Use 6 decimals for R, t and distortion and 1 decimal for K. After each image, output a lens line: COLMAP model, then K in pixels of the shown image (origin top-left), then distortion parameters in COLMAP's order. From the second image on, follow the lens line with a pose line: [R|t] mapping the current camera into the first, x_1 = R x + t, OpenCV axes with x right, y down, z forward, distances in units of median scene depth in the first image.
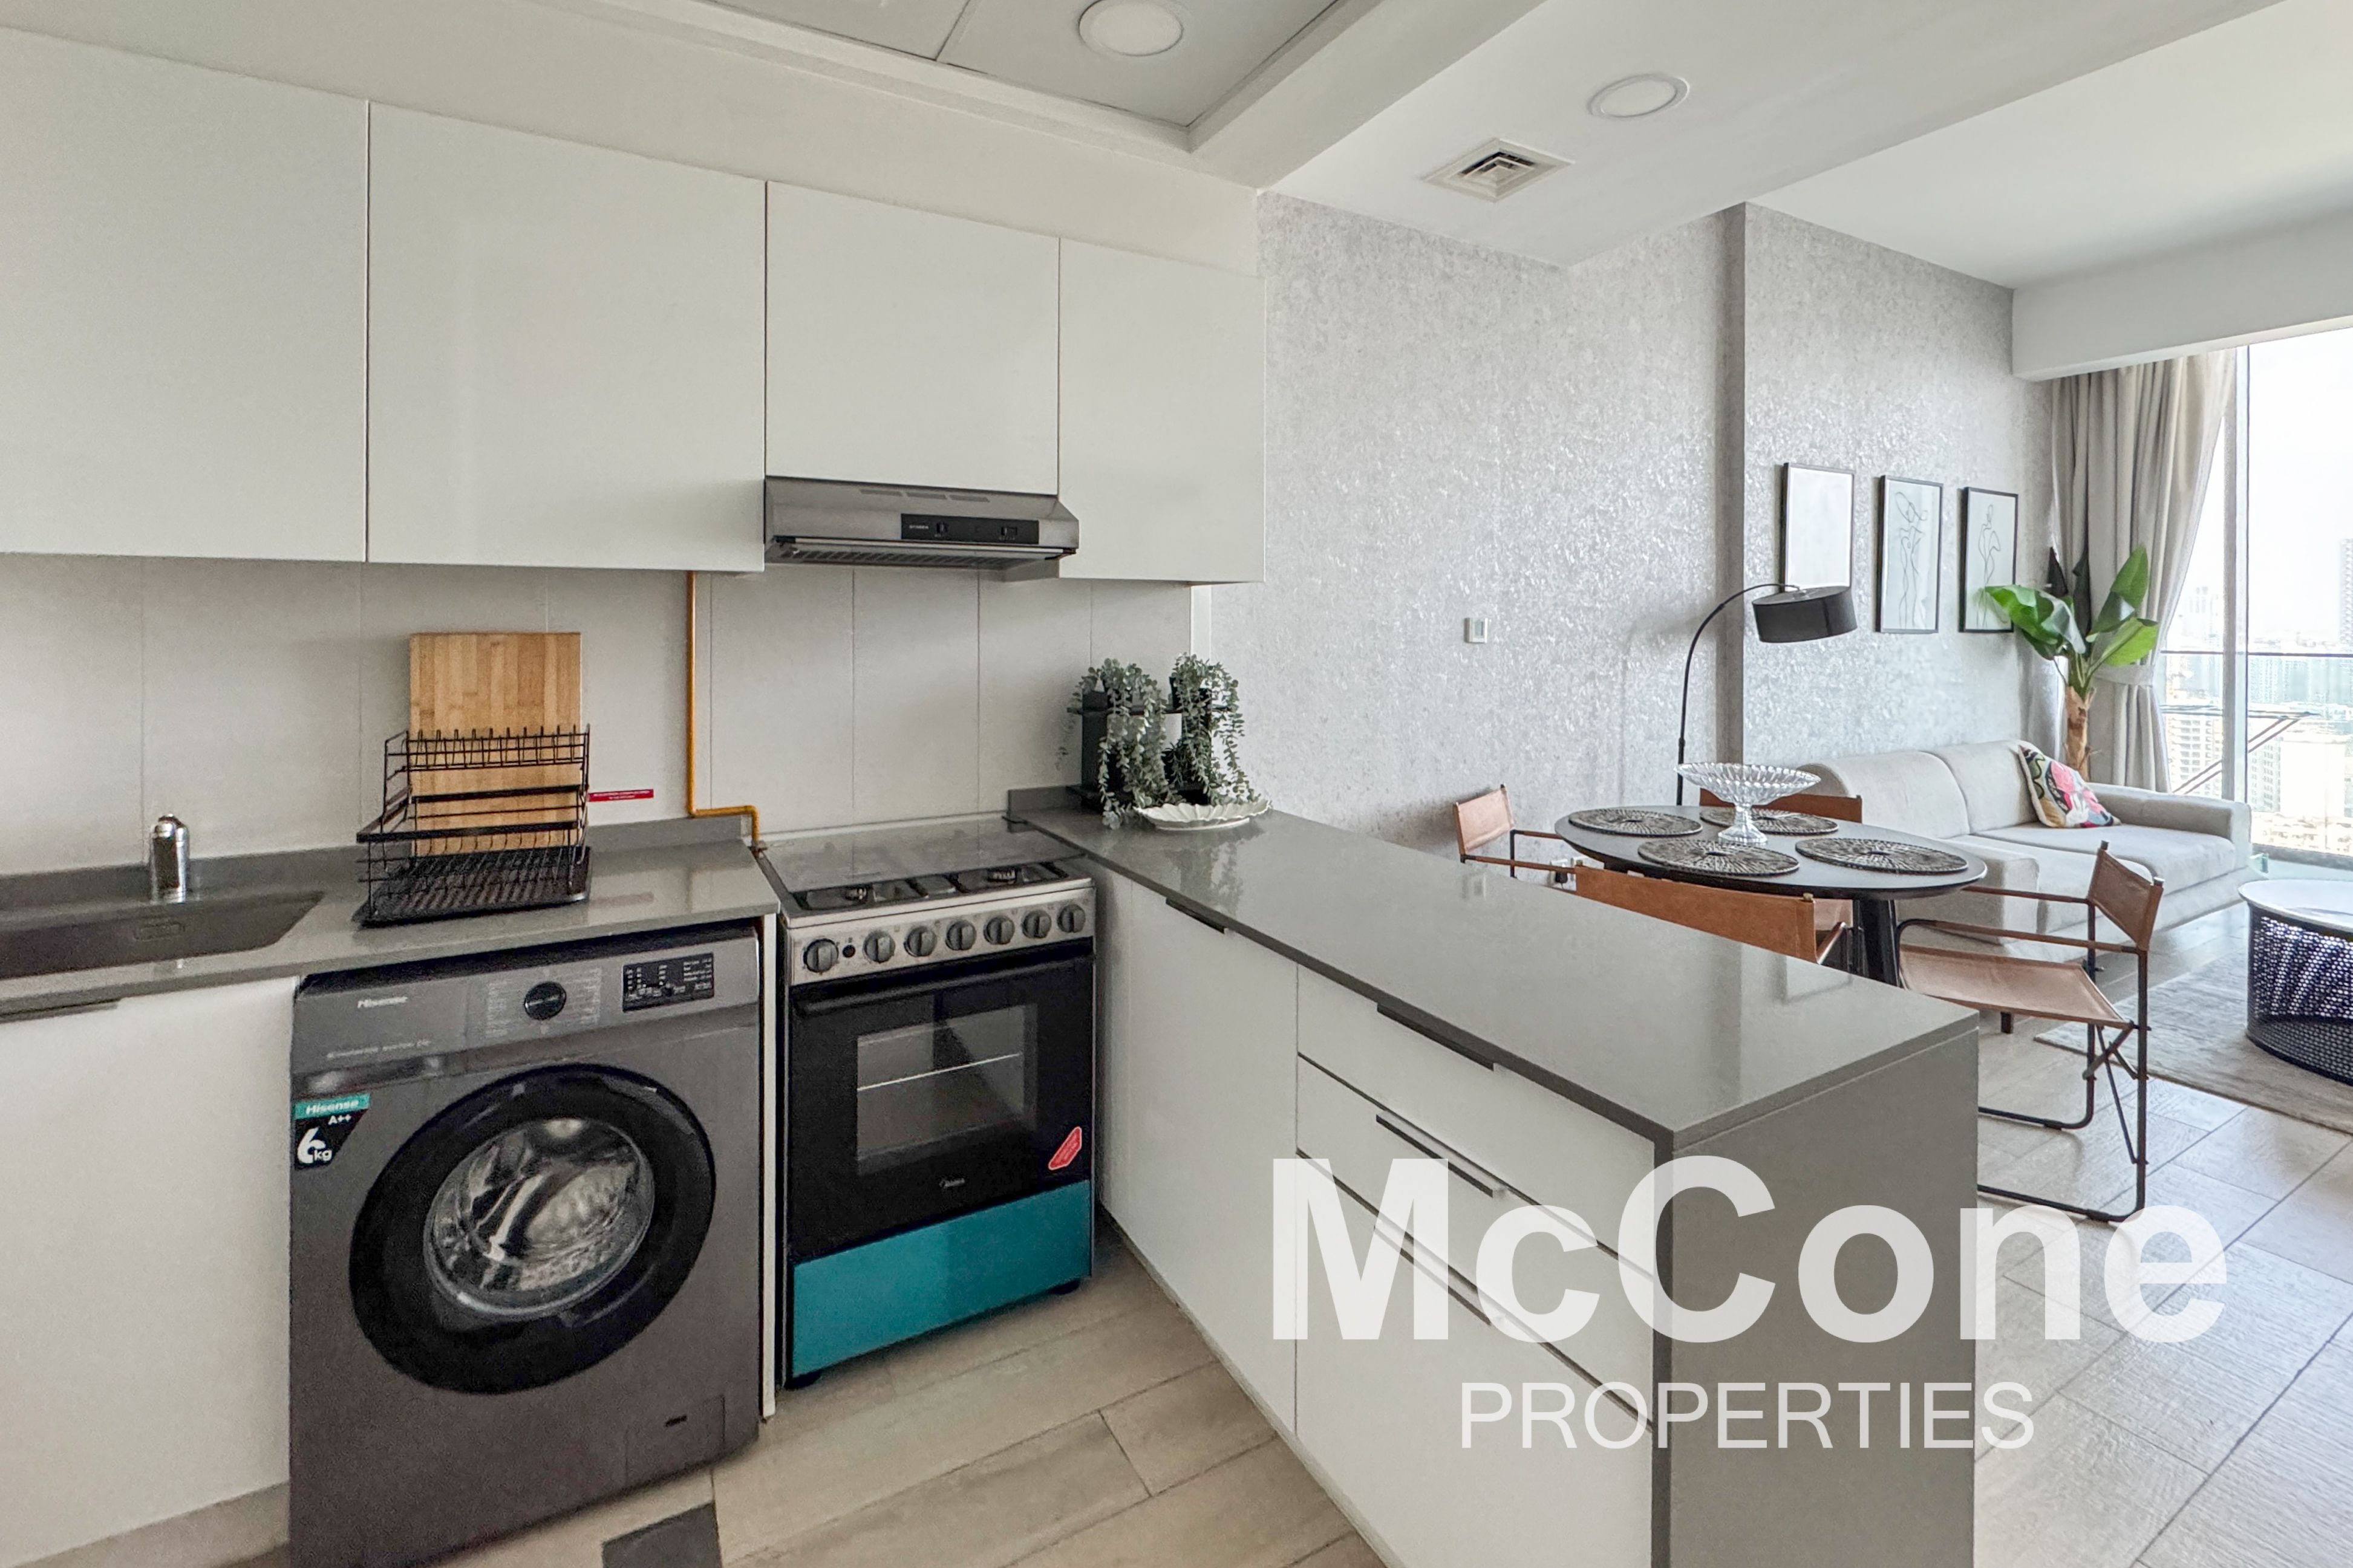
lens RADIAL K [[946.8, 0, 1192.9], [0, 946.8, 681.2], [0, 0, 1]] dist [0.000088, 0.000459]
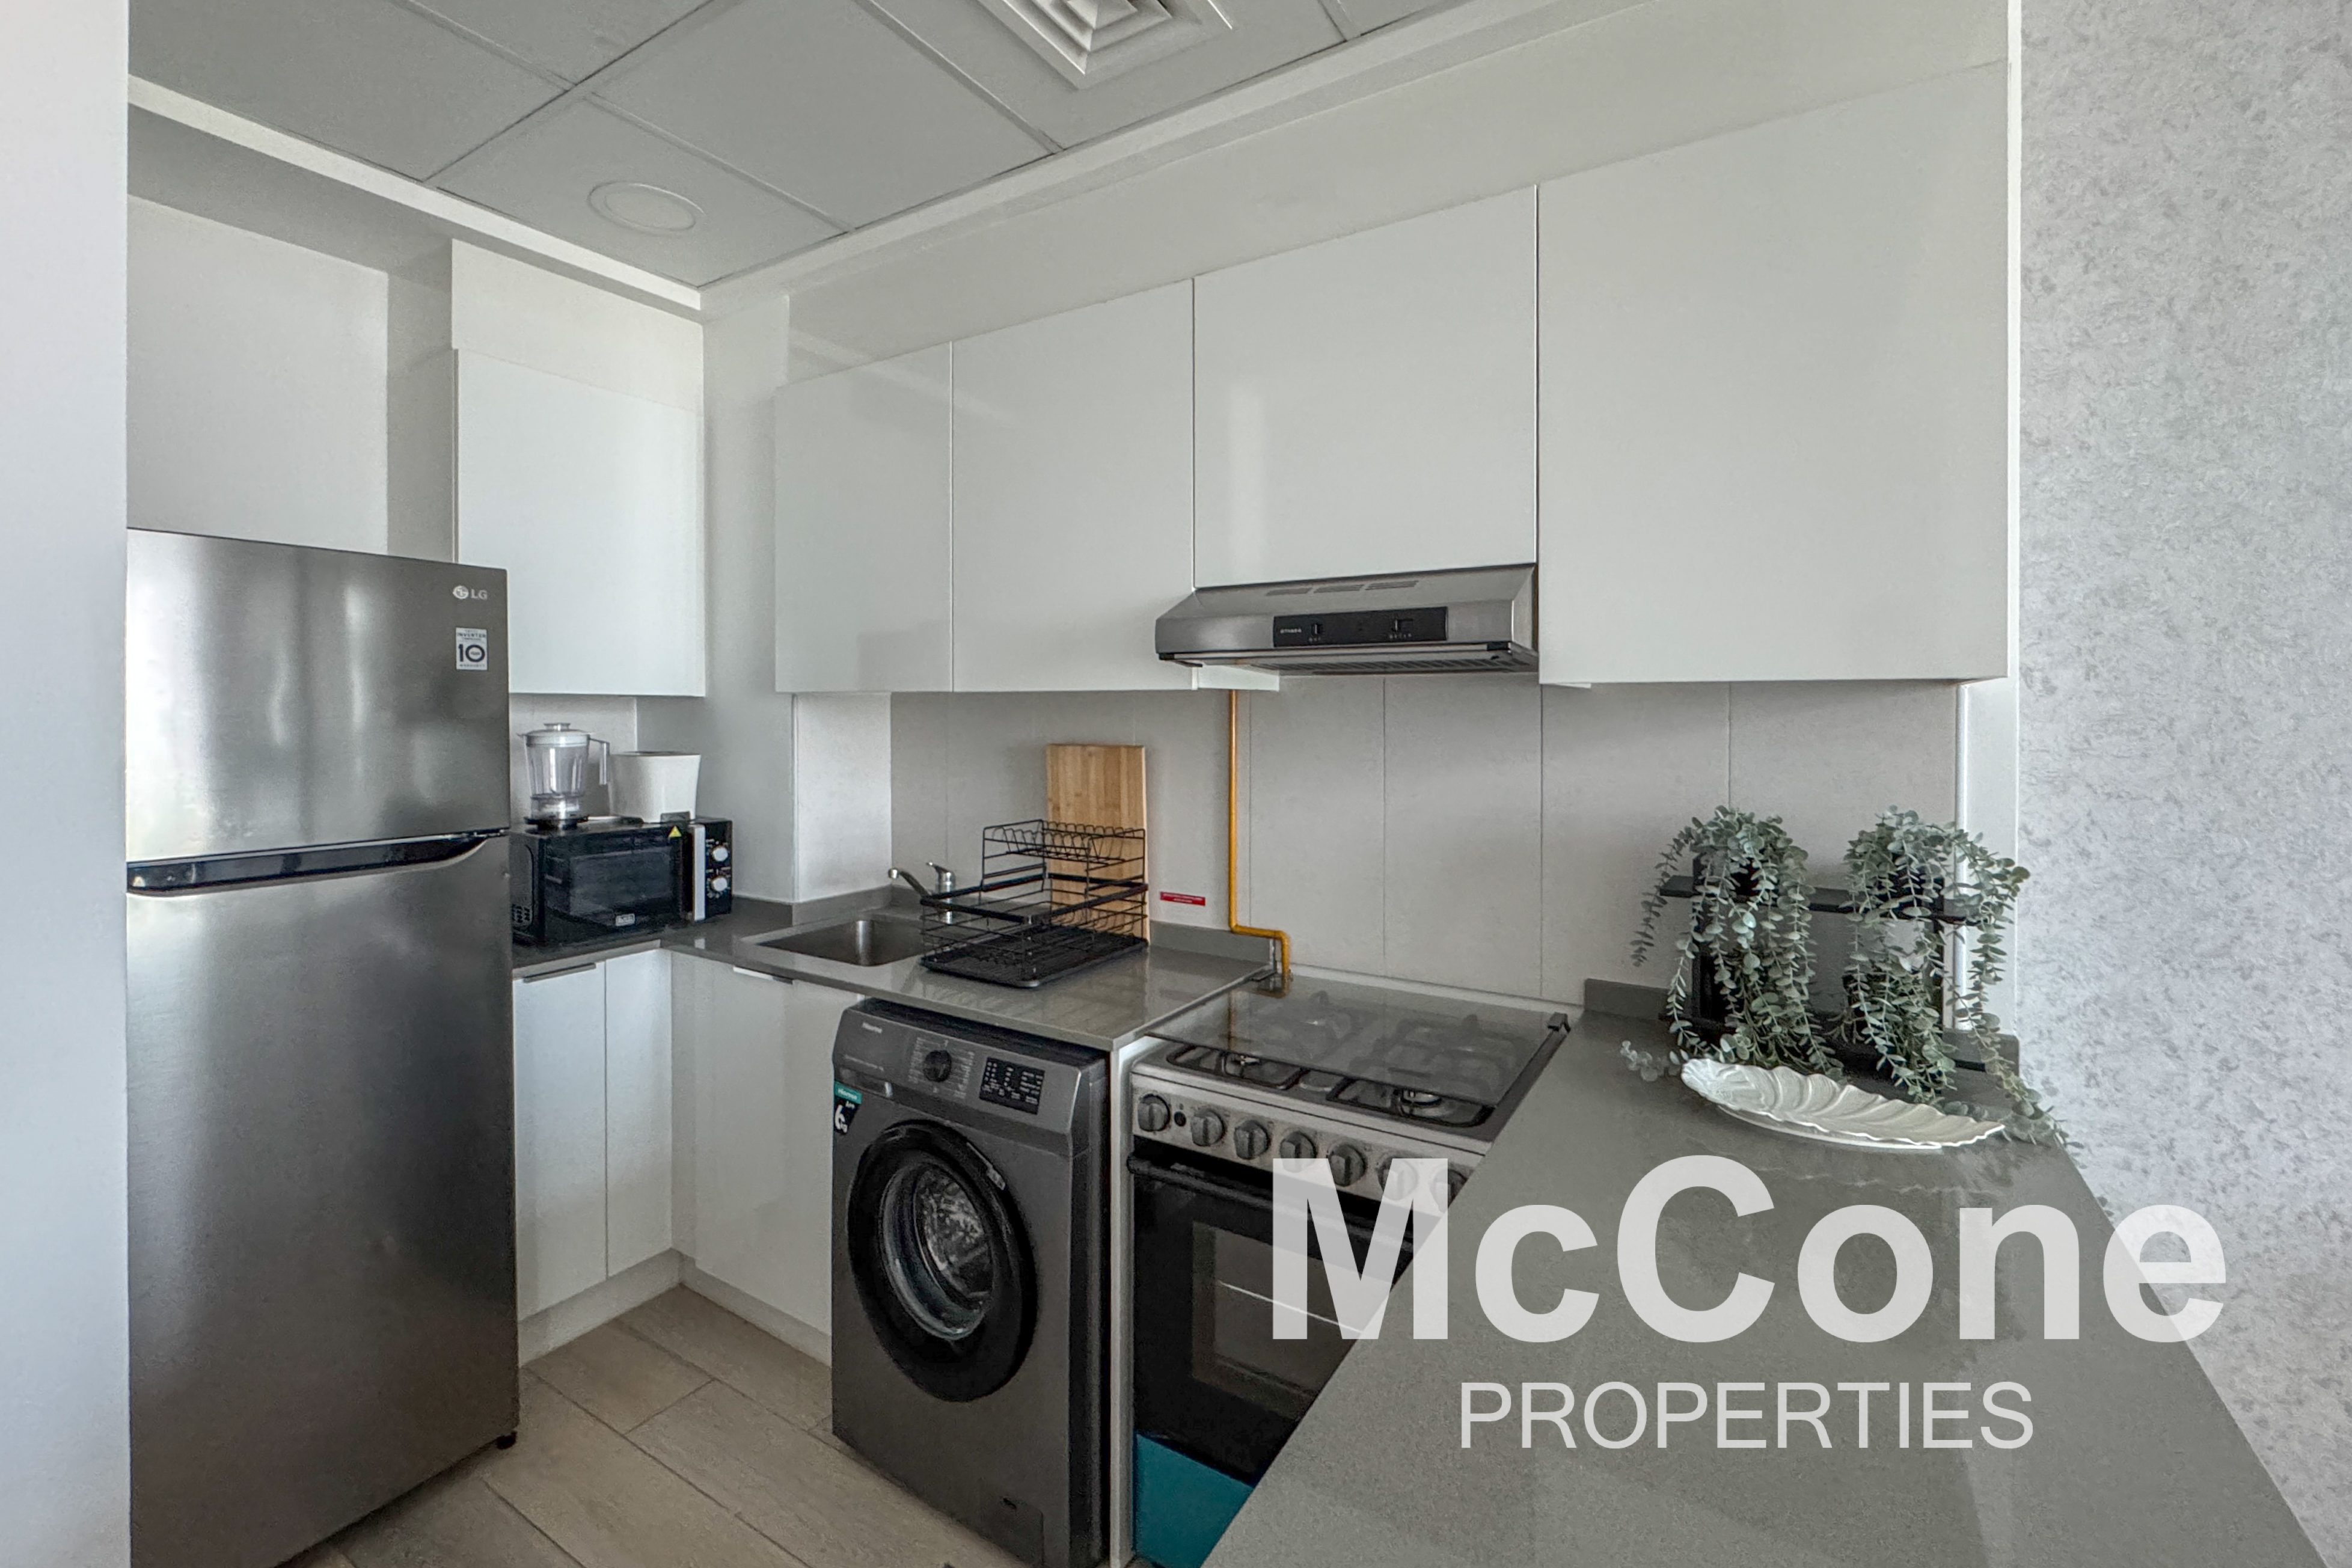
lens RADIAL K [[988.8, 0, 1168.4], [0, 988.8, 739.4], [0, 0, 1]] dist [-0.001745, 0.000148]
pose [[0.491026, 0.023293, -0.870833, 0.408241], [-0.055181, 0.998467, -0.004407, -0.060642], [0.869395, 0.050218, 0.491559, 0.500856]]
